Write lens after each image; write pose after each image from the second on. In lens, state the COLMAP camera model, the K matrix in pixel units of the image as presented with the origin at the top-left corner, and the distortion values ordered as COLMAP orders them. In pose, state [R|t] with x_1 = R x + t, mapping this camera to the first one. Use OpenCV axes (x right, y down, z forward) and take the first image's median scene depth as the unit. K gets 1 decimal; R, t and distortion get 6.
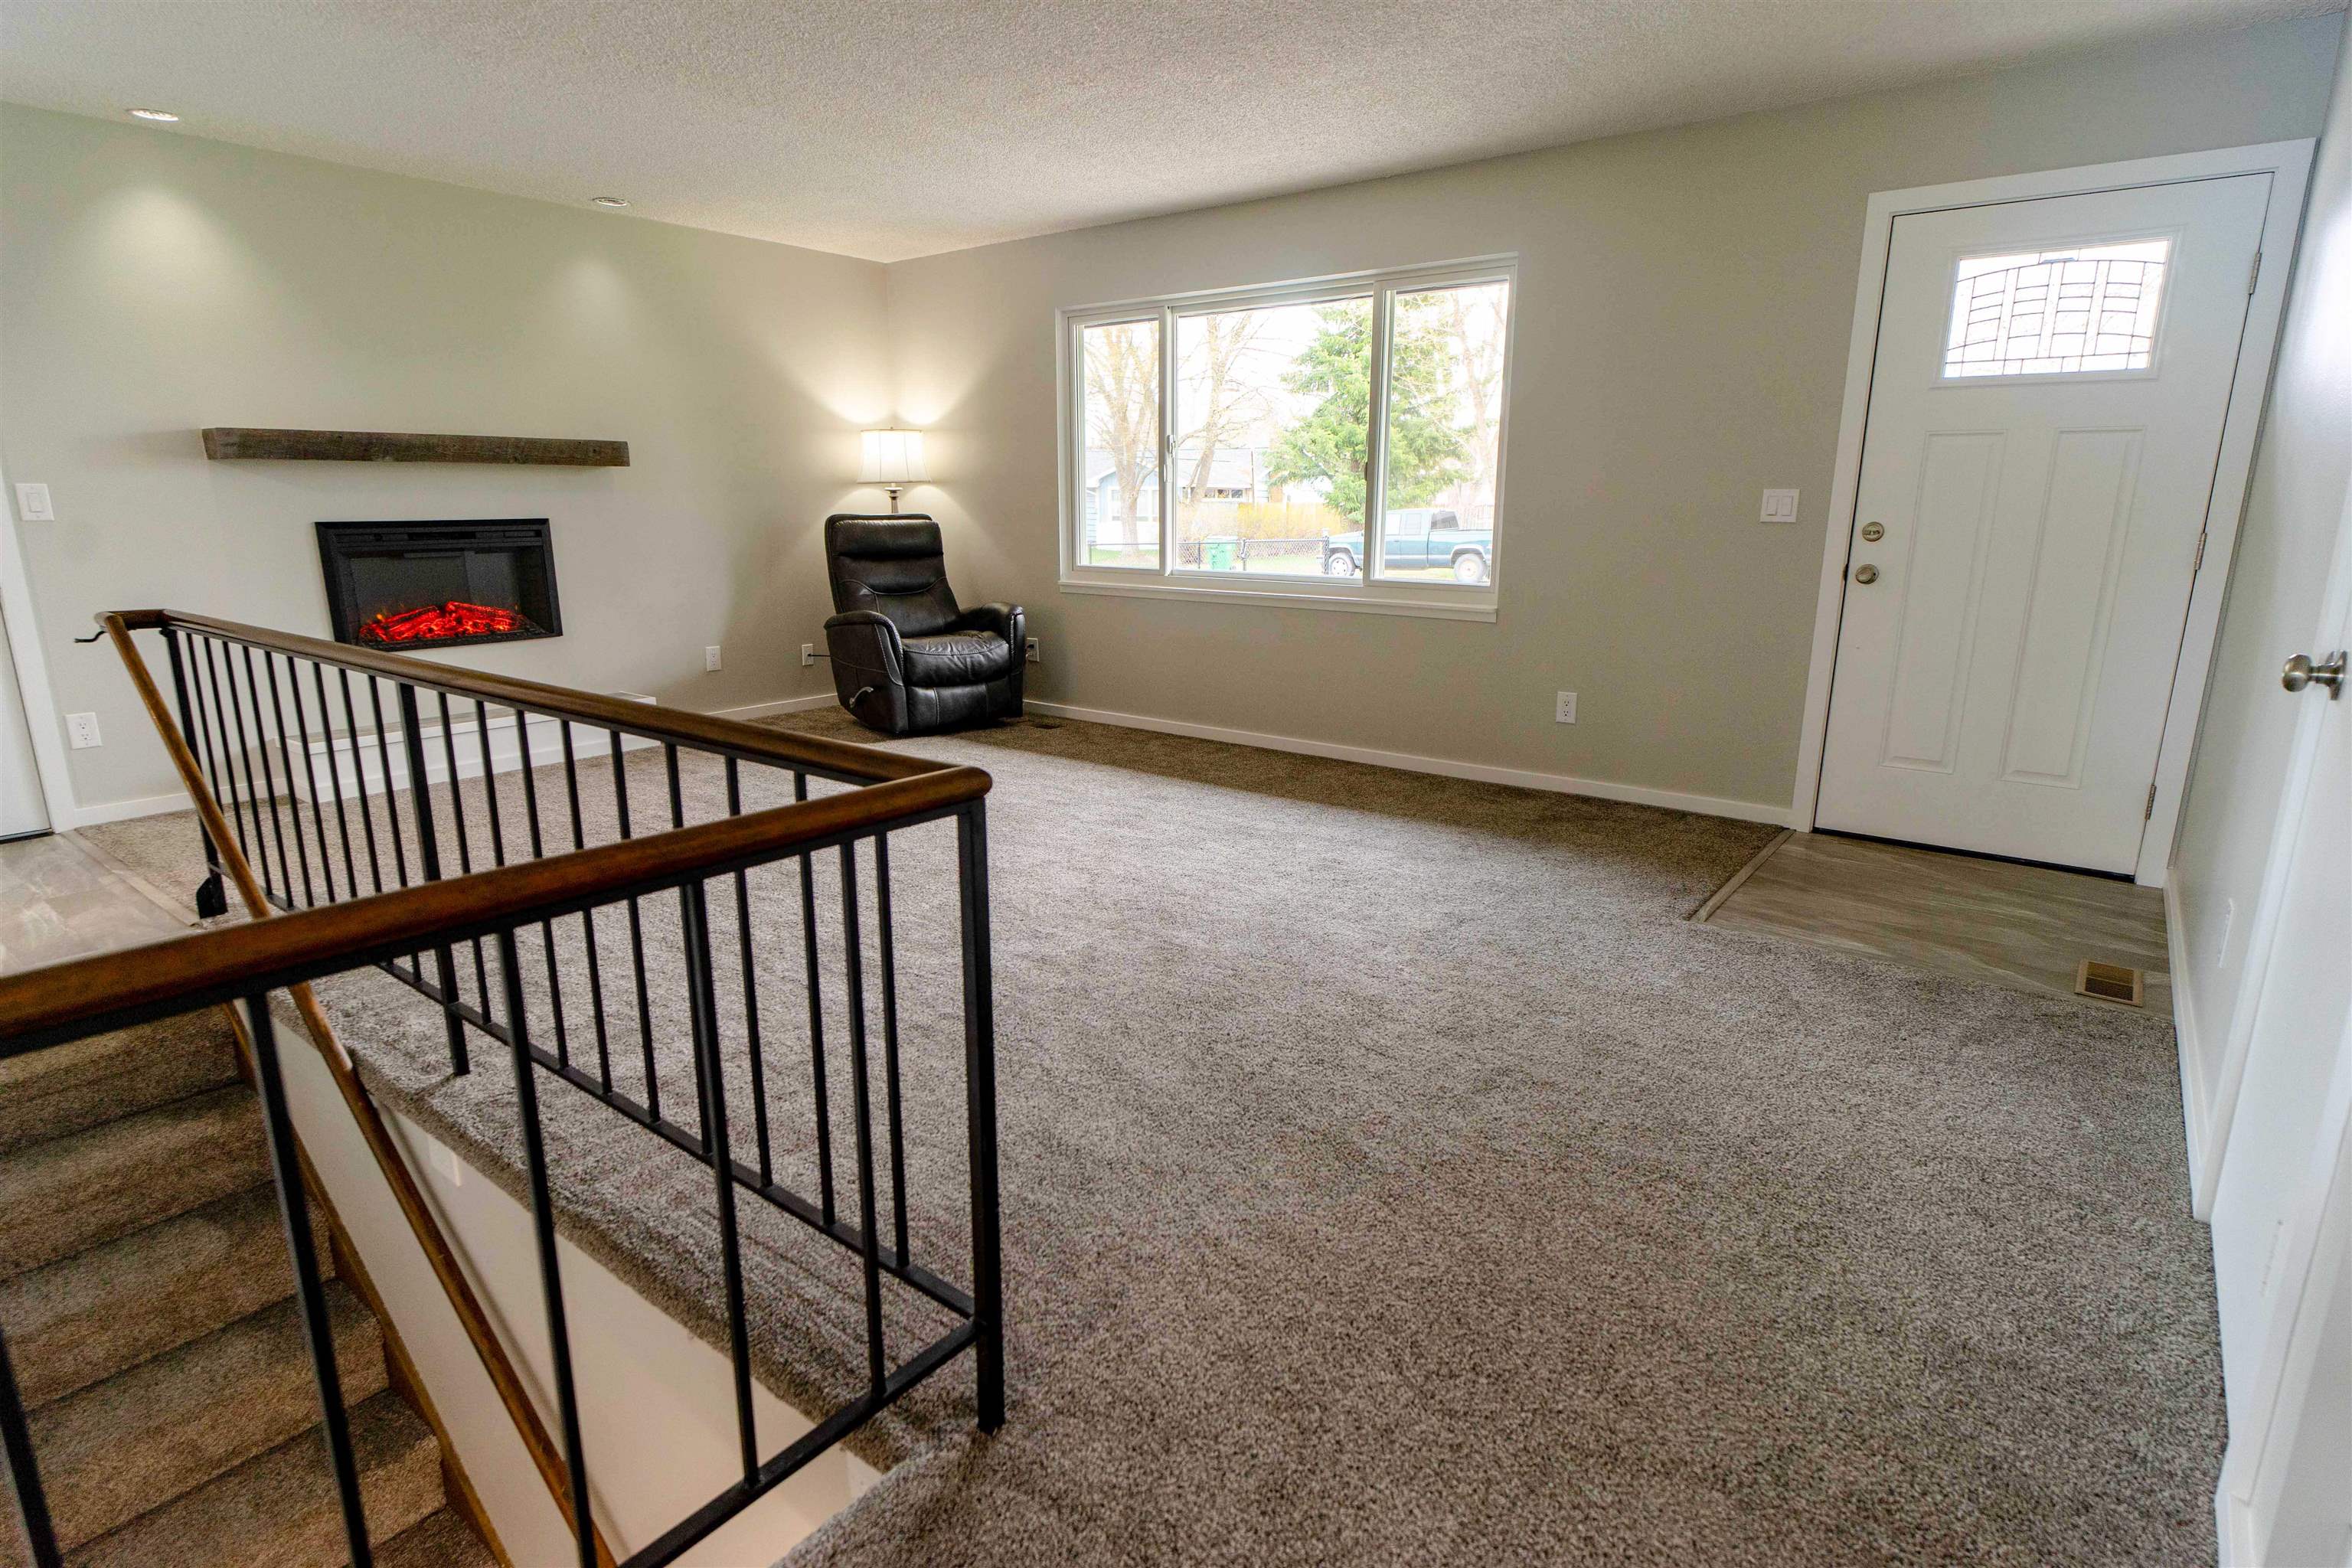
lens RADIAL K [[1206.3, 0, 1176.1], [0, 1206.3, 791.9], [0, 0, 1]] dist [0.000021, -0.000194]
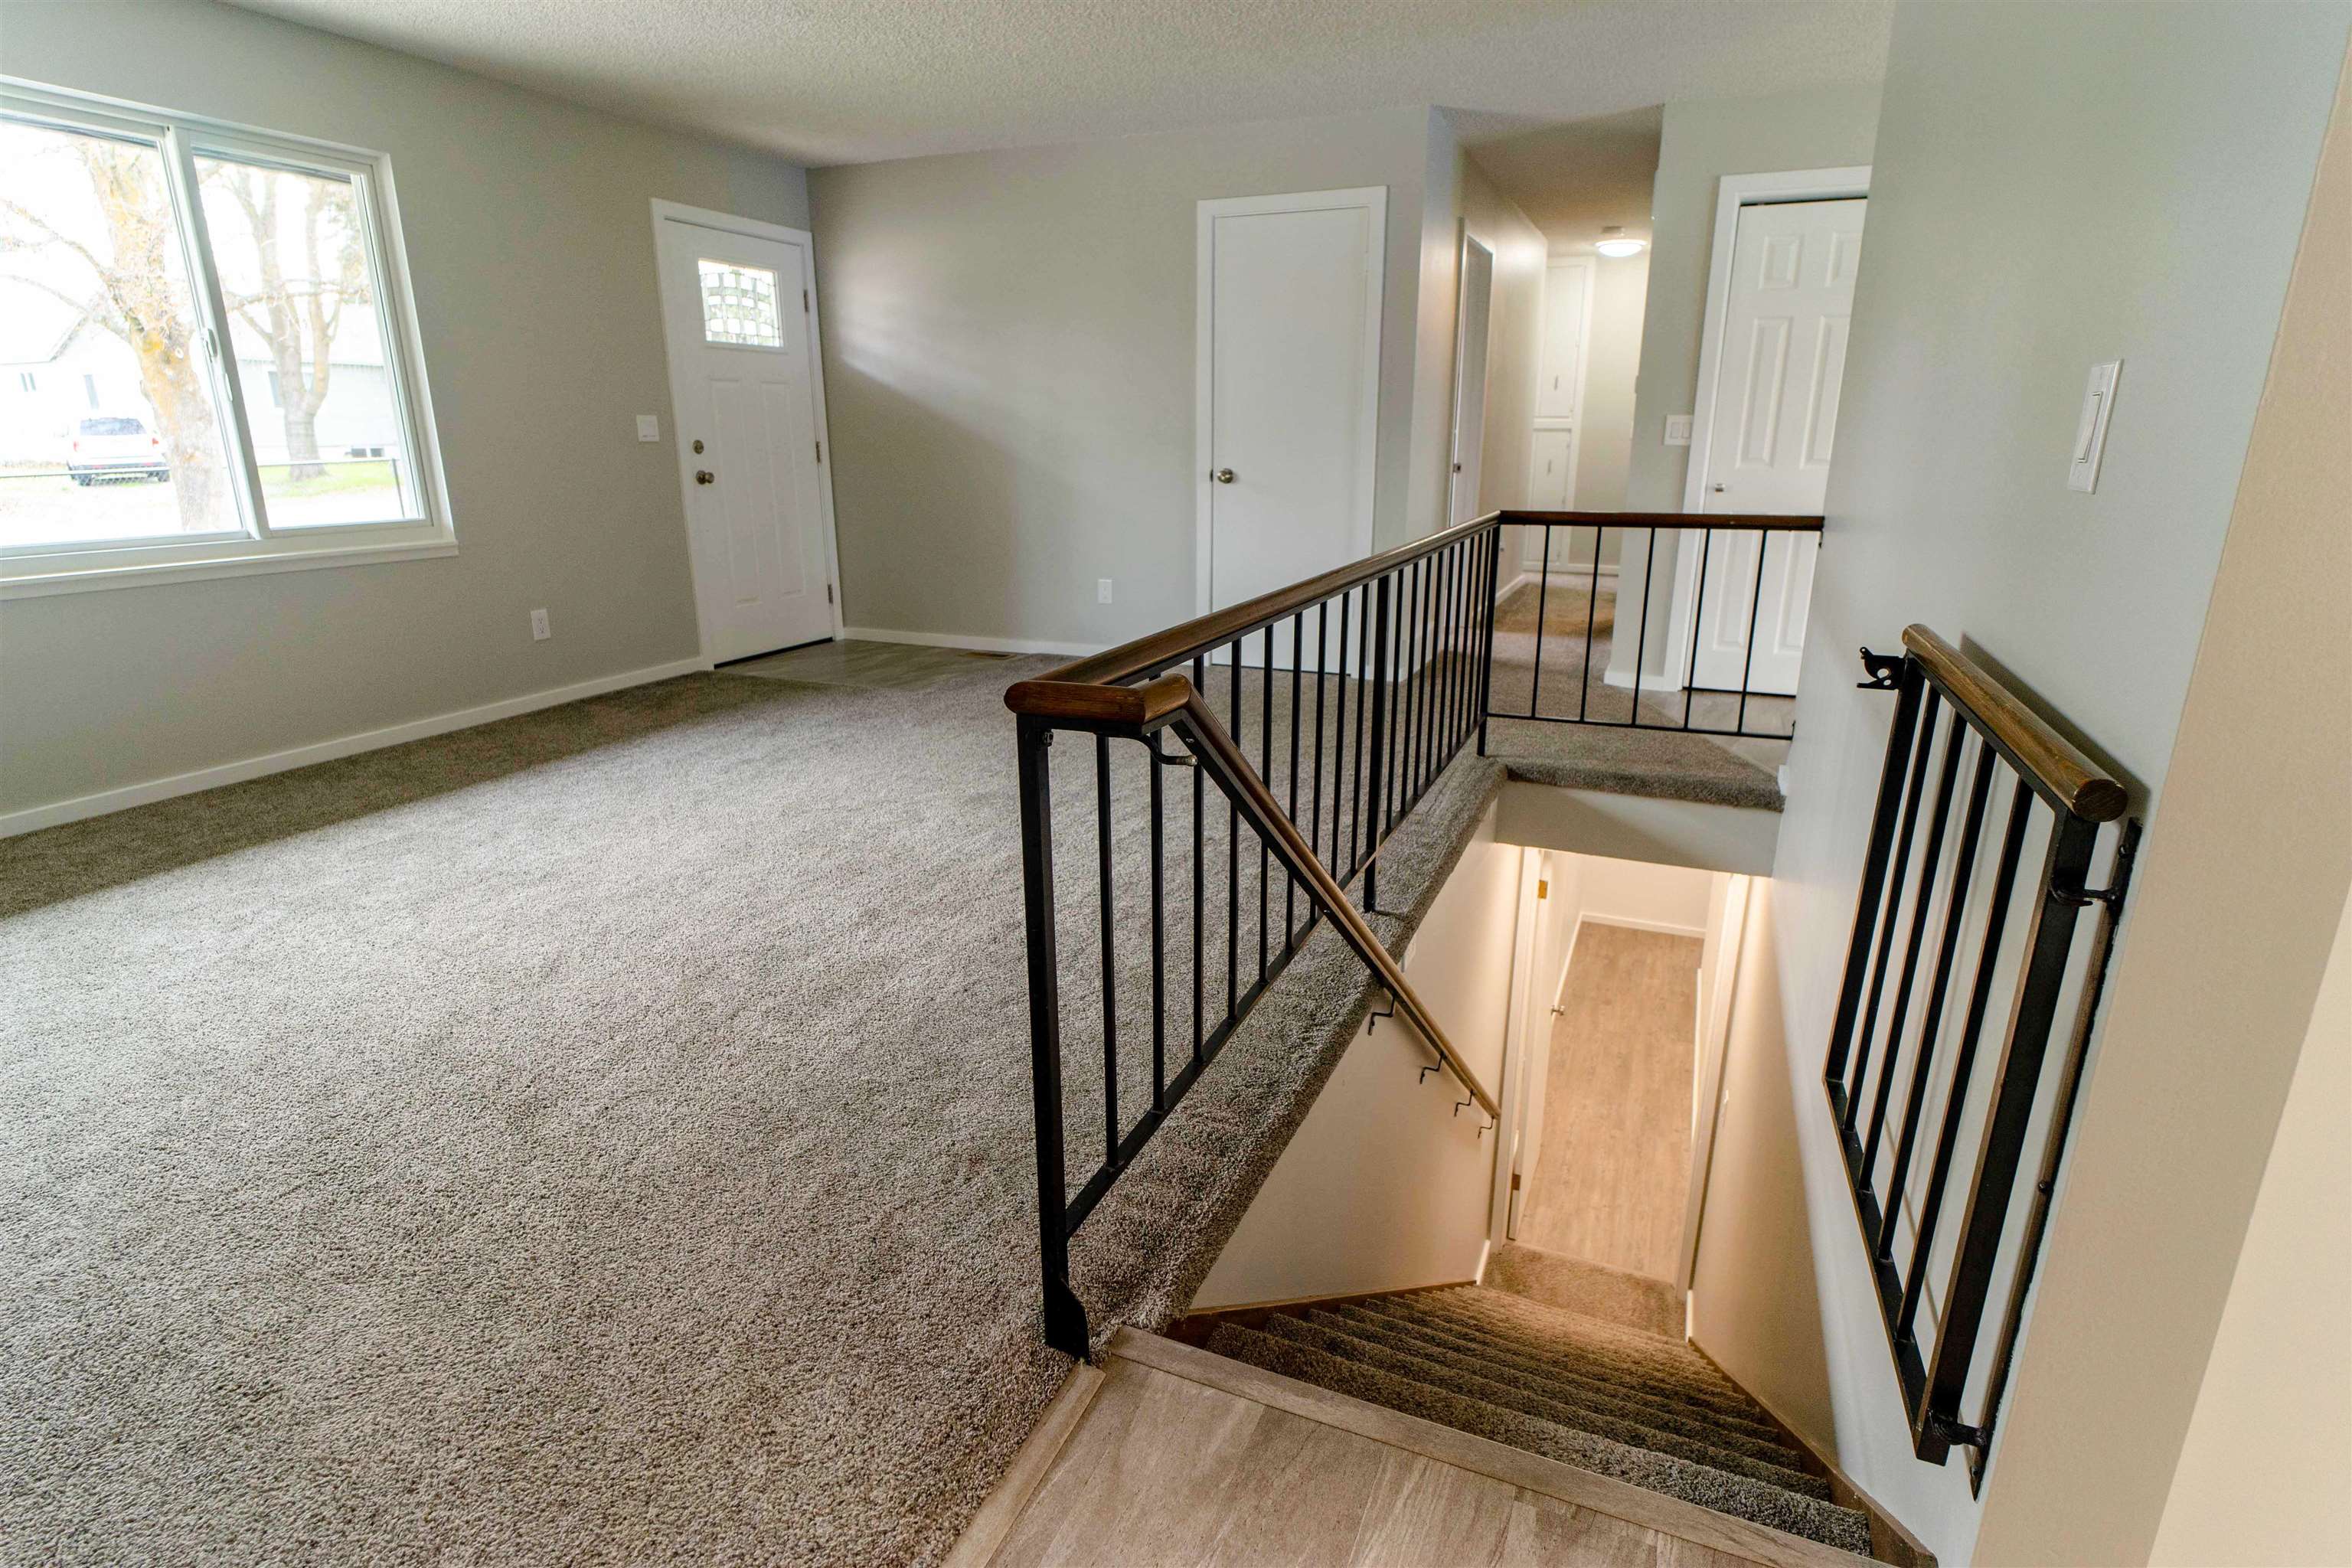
lens RADIAL K [[1206.3, 0, 1183.6], [0, 1206.3, 778.2], [0, 0, 1]] dist [0.000021, -0.000194]
pose [[-0.246273, -0.281396, 0.927451, -0.961985], [0.219080, 0.915994, 0.336093, -0.206582], [-0.944115, 0.285956, -0.163936, 0.790523]]
